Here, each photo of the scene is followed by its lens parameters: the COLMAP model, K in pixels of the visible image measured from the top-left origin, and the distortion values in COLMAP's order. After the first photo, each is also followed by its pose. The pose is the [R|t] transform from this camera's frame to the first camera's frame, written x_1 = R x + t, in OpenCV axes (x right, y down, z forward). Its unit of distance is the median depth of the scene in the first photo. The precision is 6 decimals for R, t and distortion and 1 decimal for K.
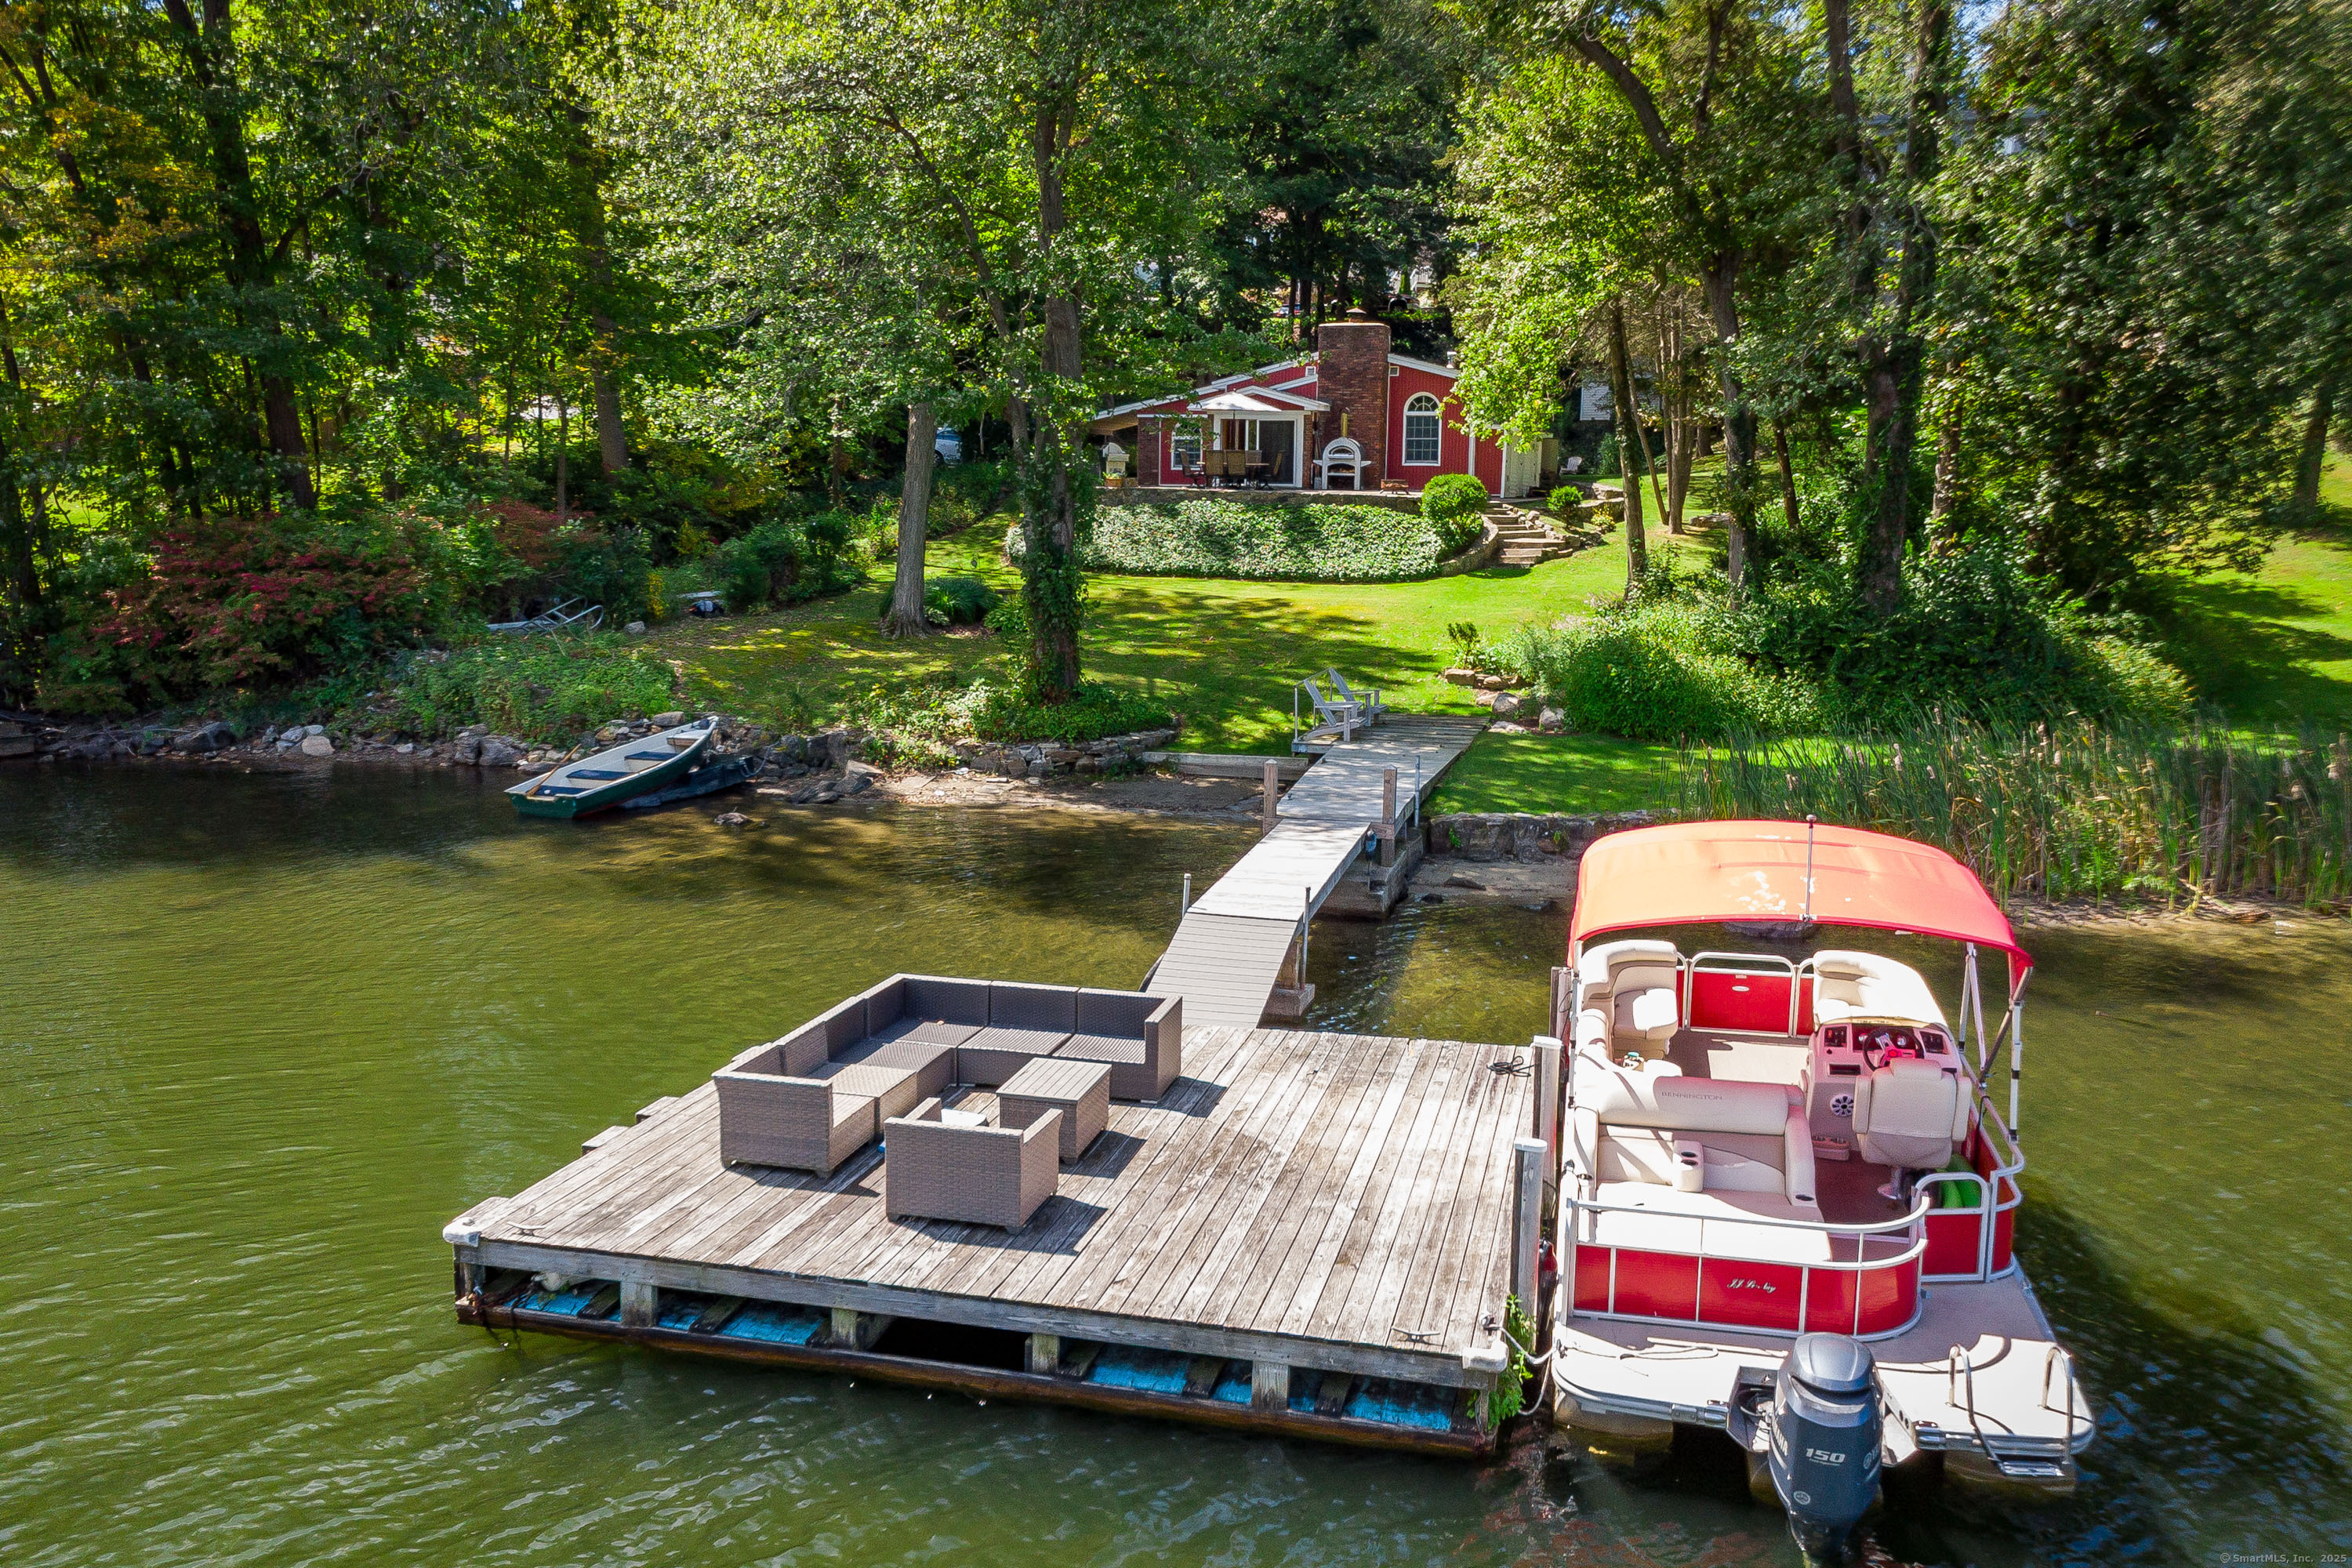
lens RADIAL K [[1936.1, 0, 1176.0], [0, 1936.1, 784.0], [0, 0, 1]] dist [0.006951, 0.011093]
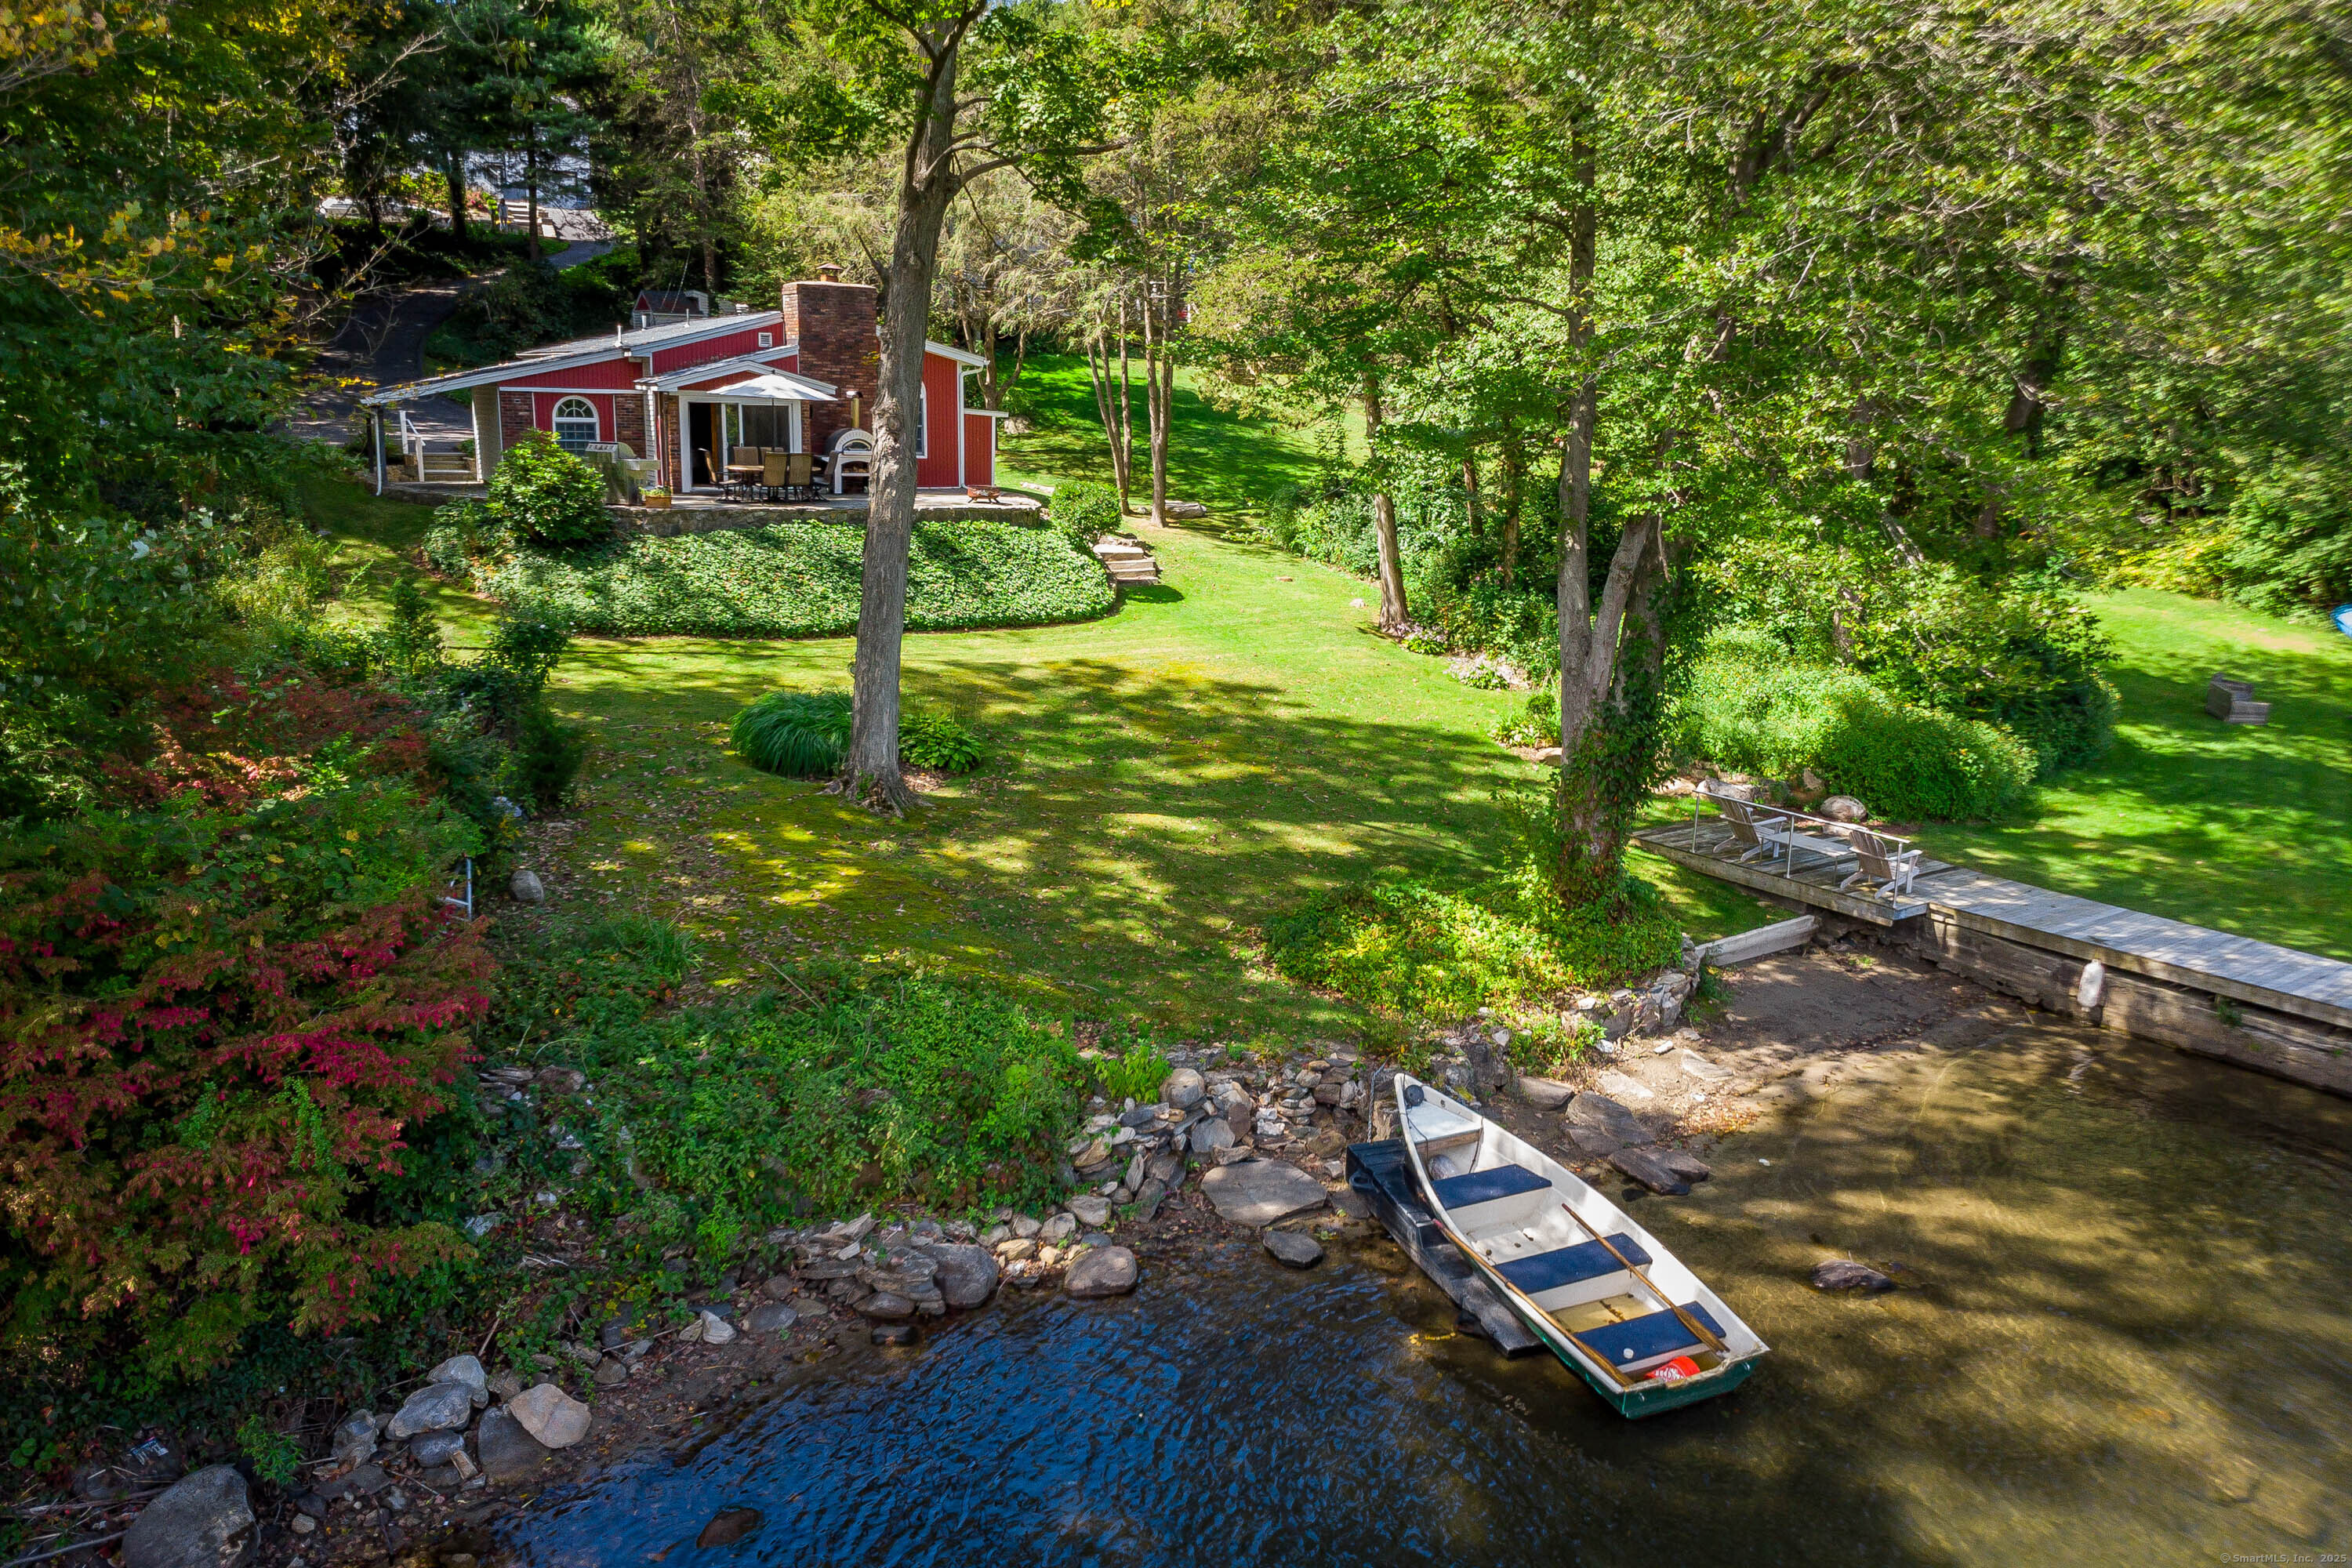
lens RADIAL K [[1717.8, 0, 1164.8], [0, 1717.8, 776.8], [0, 0, 1]] dist [0.003275, 0.001185]
pose [[0.655093, -0.163212, 0.737709, -0.604651], [0.101523, 0.986550, 0.128113, -0.182066], [-0.748696, -0.009032, 0.662852, 0.682790]]
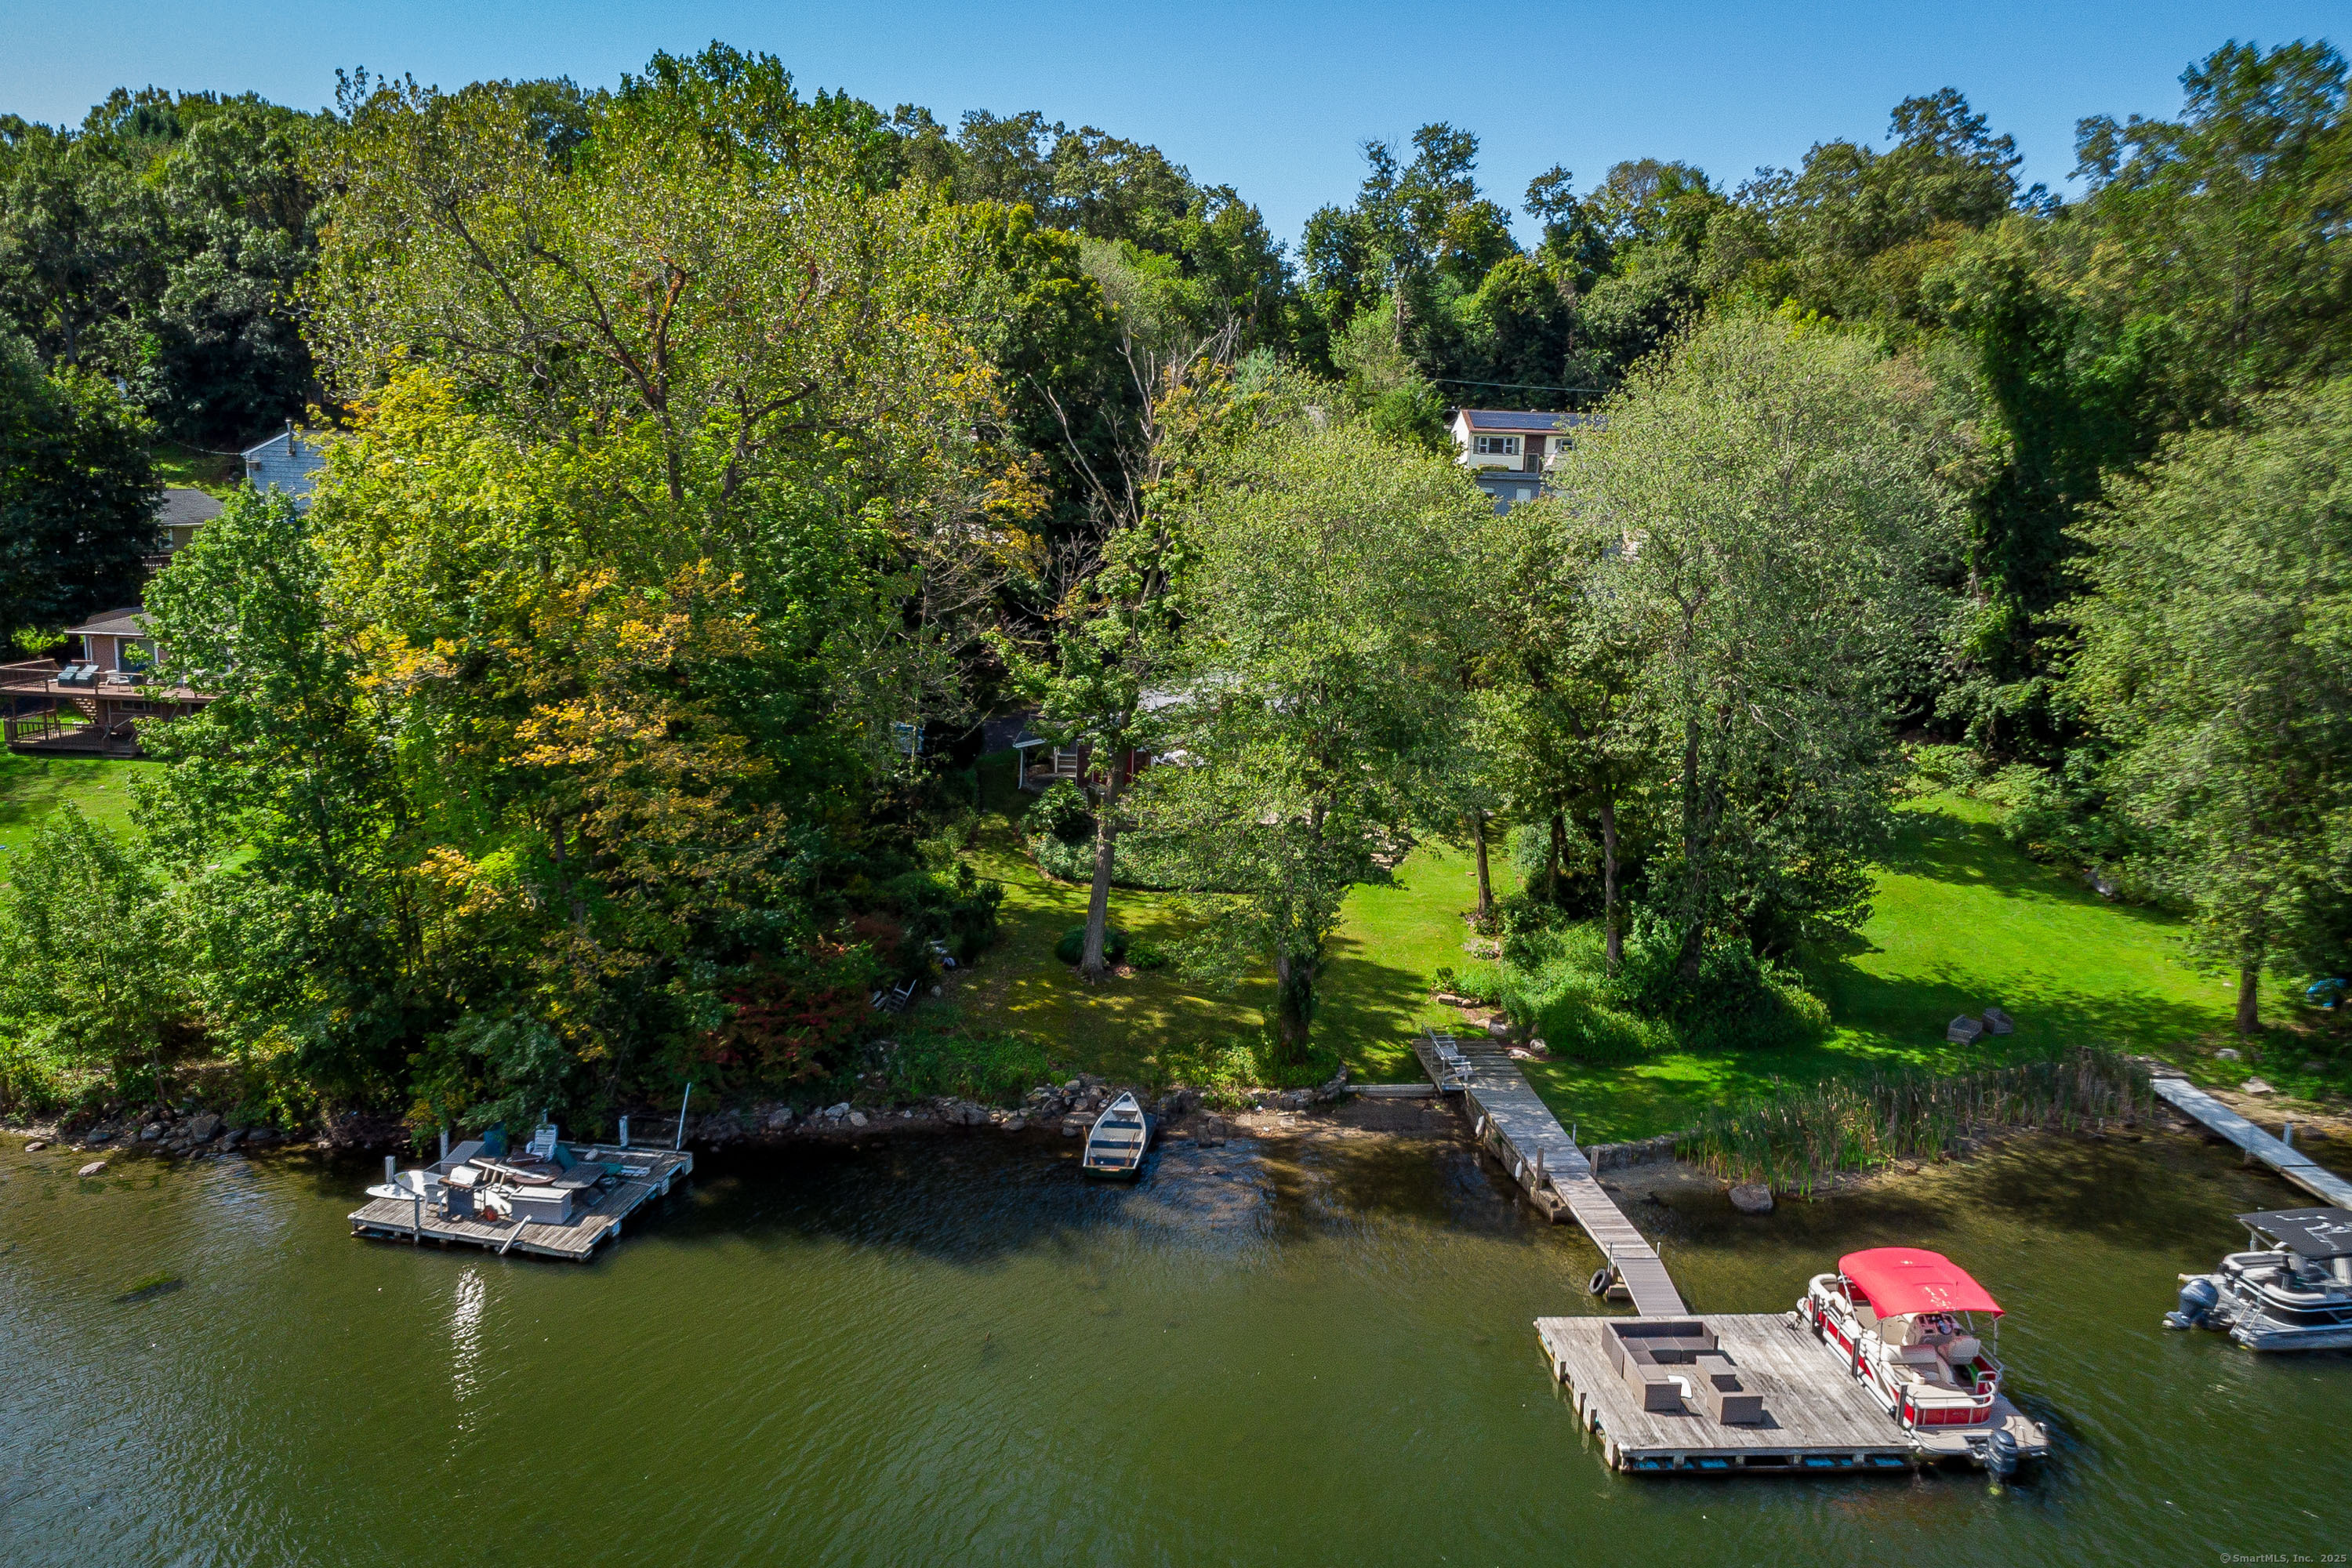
lens RADIAL K [[1936.1, 0, 1176.0], [0, 1936.1, 784.0], [0, 0, 1]] dist [0.006951, 0.011093]
pose [[0.944259, -0.042081, 0.326502, -0.719774], [0.032009, 0.998833, 0.036162, -0.356865], [-0.327643, -0.023695, 0.944505, -0.633923]]
